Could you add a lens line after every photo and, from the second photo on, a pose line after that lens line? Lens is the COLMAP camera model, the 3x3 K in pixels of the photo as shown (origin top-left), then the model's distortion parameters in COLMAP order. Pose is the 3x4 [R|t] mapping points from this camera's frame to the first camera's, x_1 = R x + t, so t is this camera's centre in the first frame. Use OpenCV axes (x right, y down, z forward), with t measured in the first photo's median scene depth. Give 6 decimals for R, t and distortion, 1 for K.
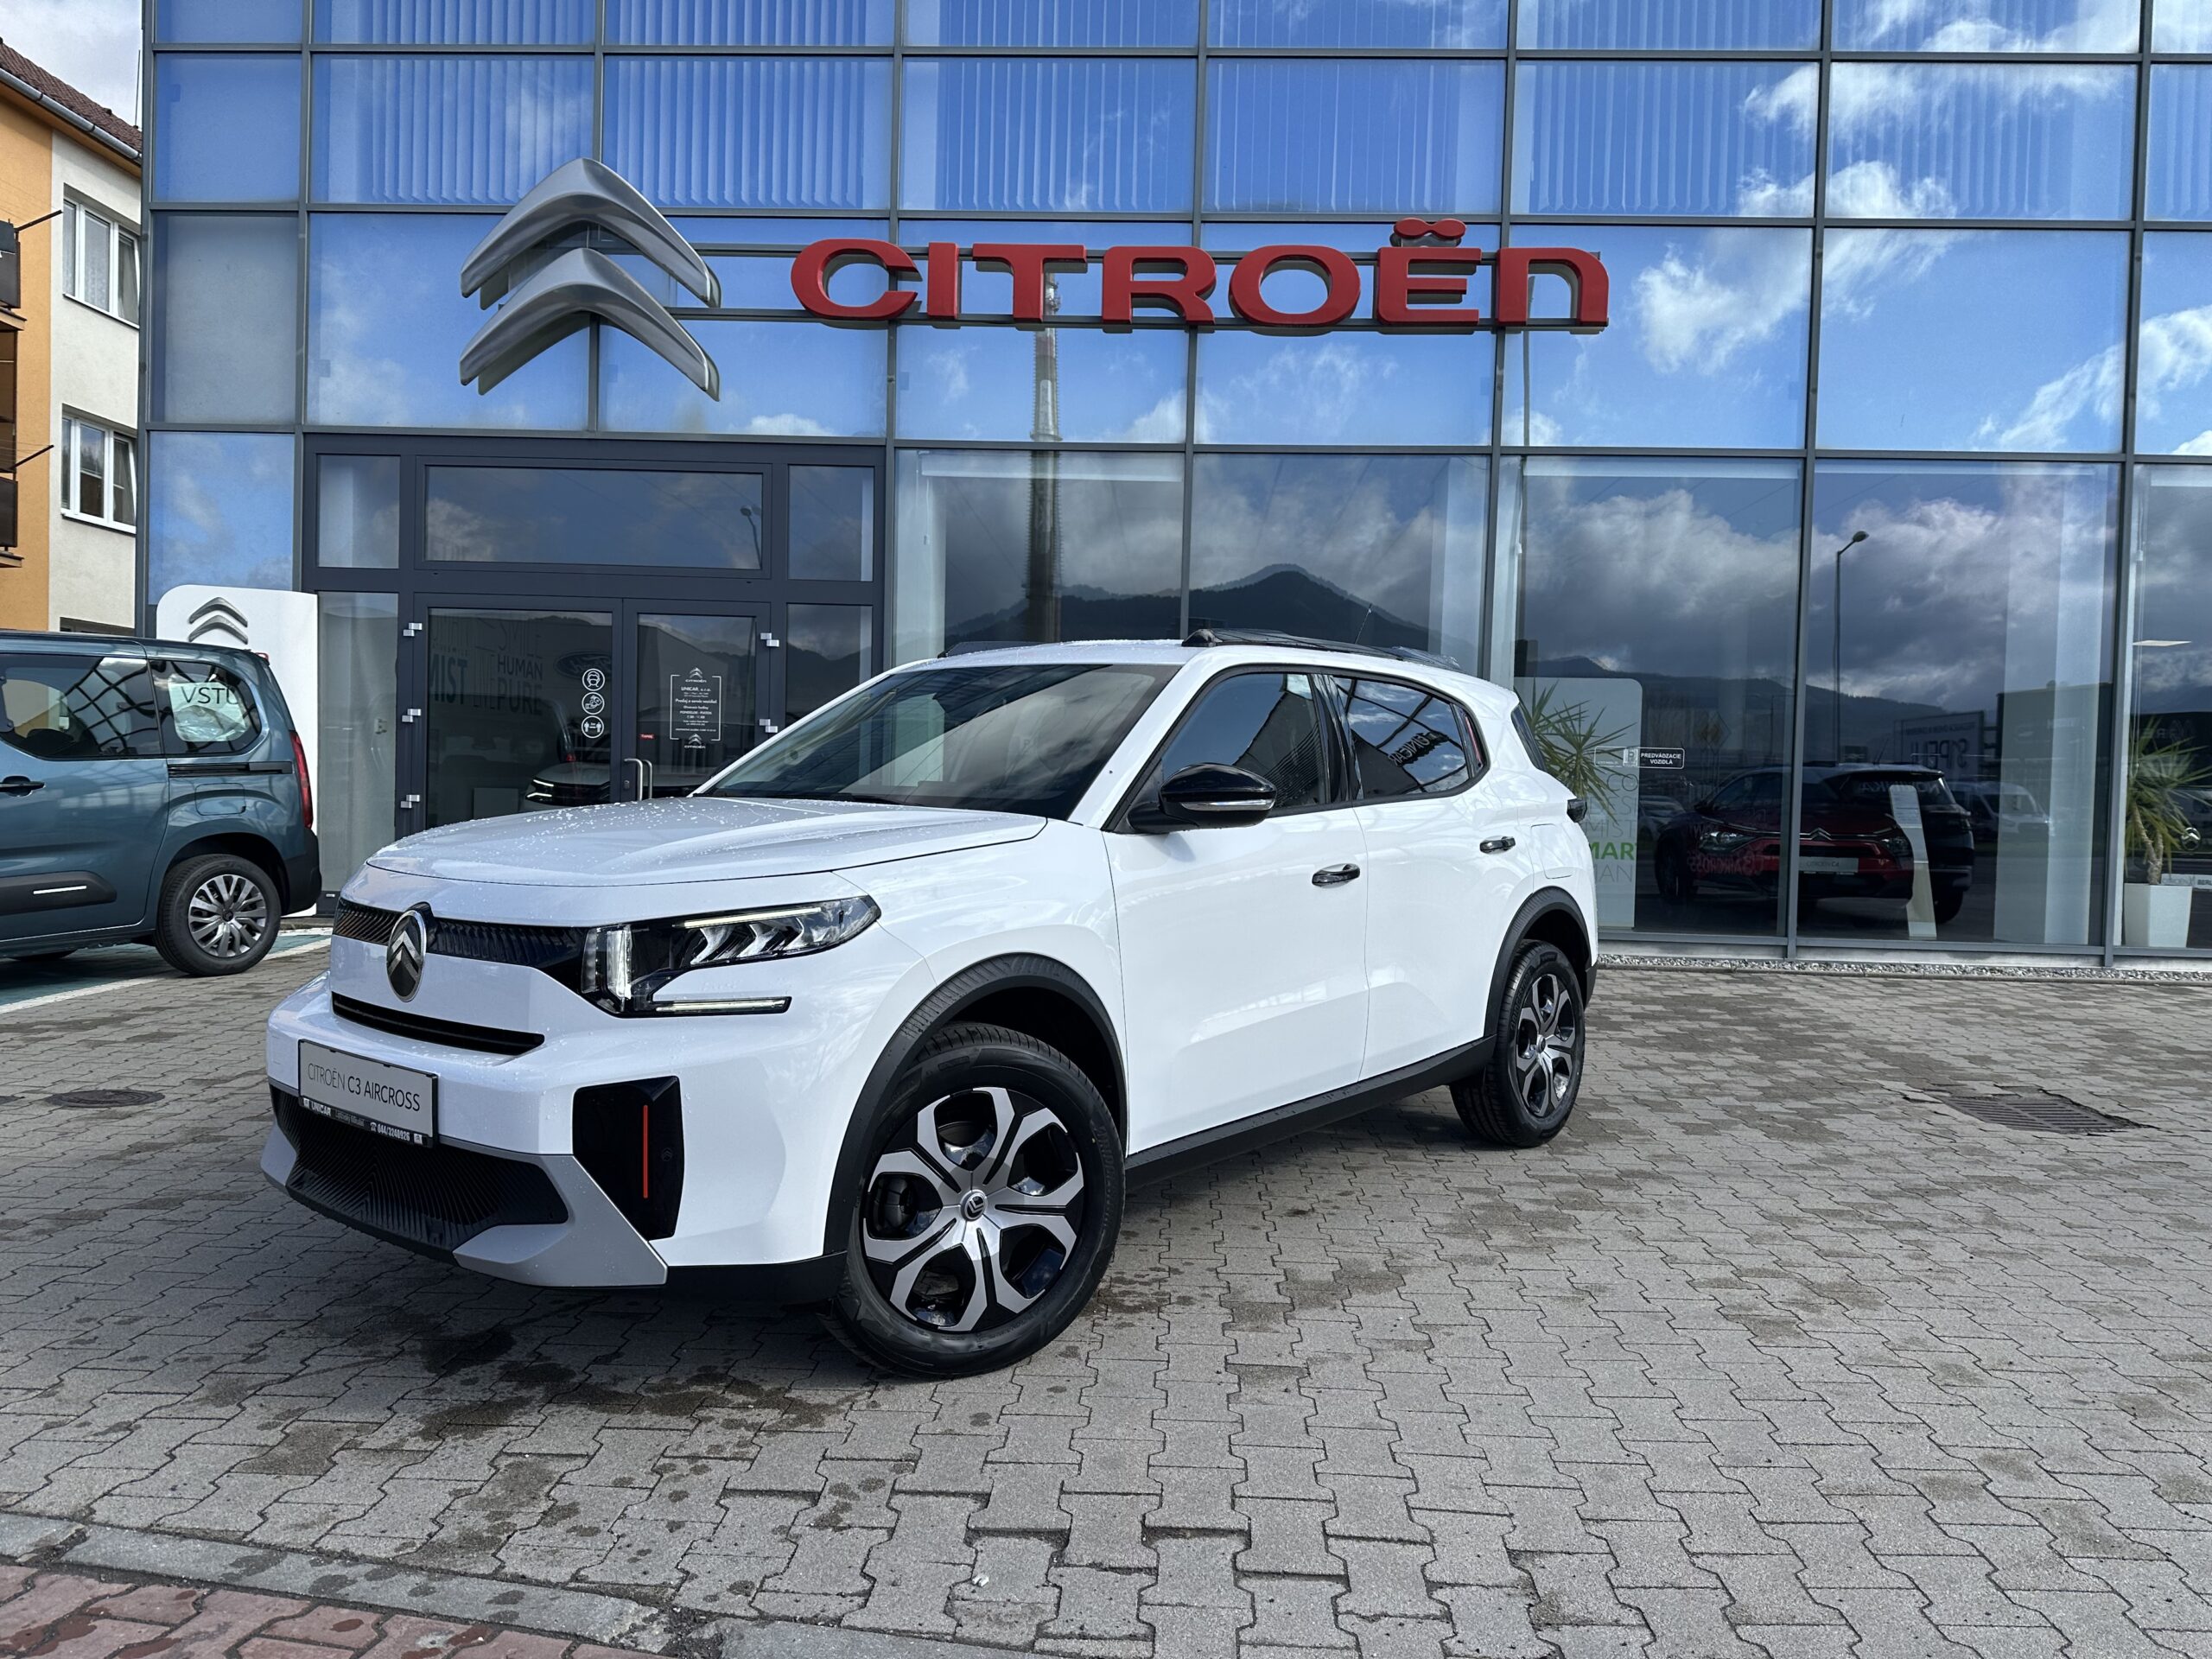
lens RADIAL K [[1513.7, 0, 1106.0], [0, 1513.7, 829.5], [0, 0, 1]] dist [0.009382, 0.004584]
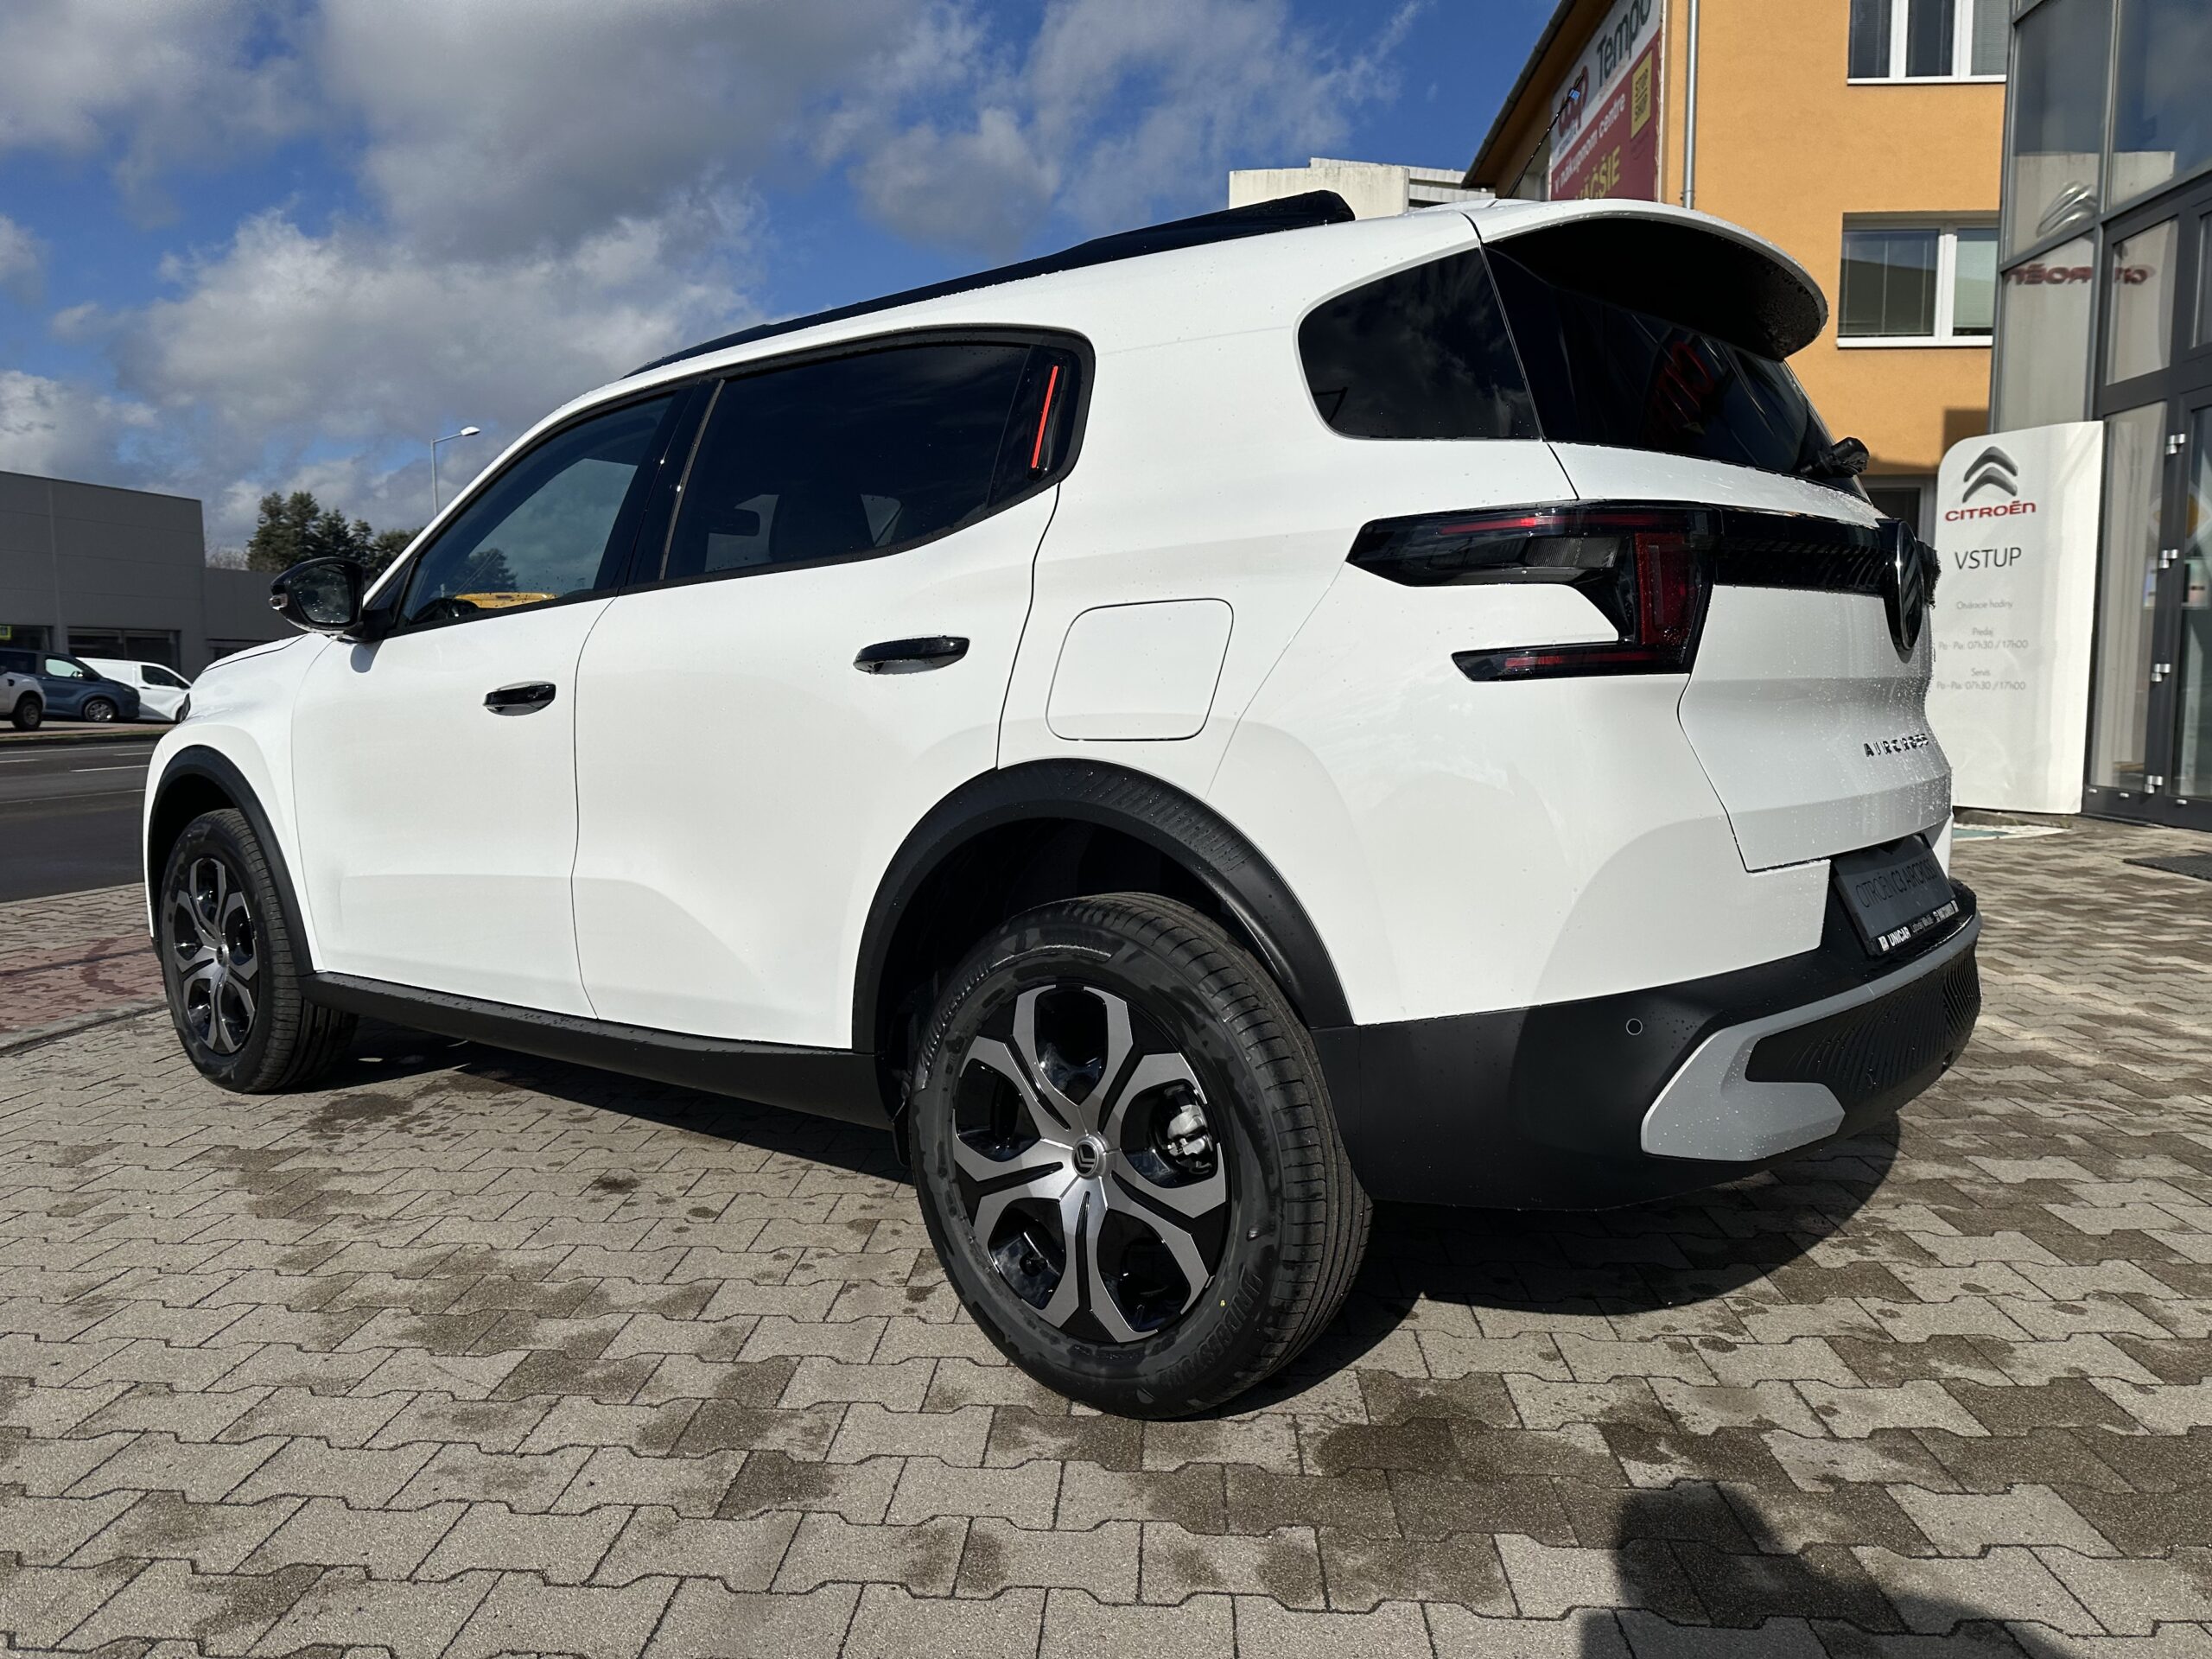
lens RADIAL K [[1601.0, 0, 1102.9], [0, 1601.0, 741.2], [0, 0, 1]] dist [-0.002704, 0.002077]
pose [[-0.007301, 0.016064, -0.999844, 0.916658], [-0.020046, 0.999668, 0.016208, 0.034152], [0.999772, 0.020161, -0.006976, 1.307926]]
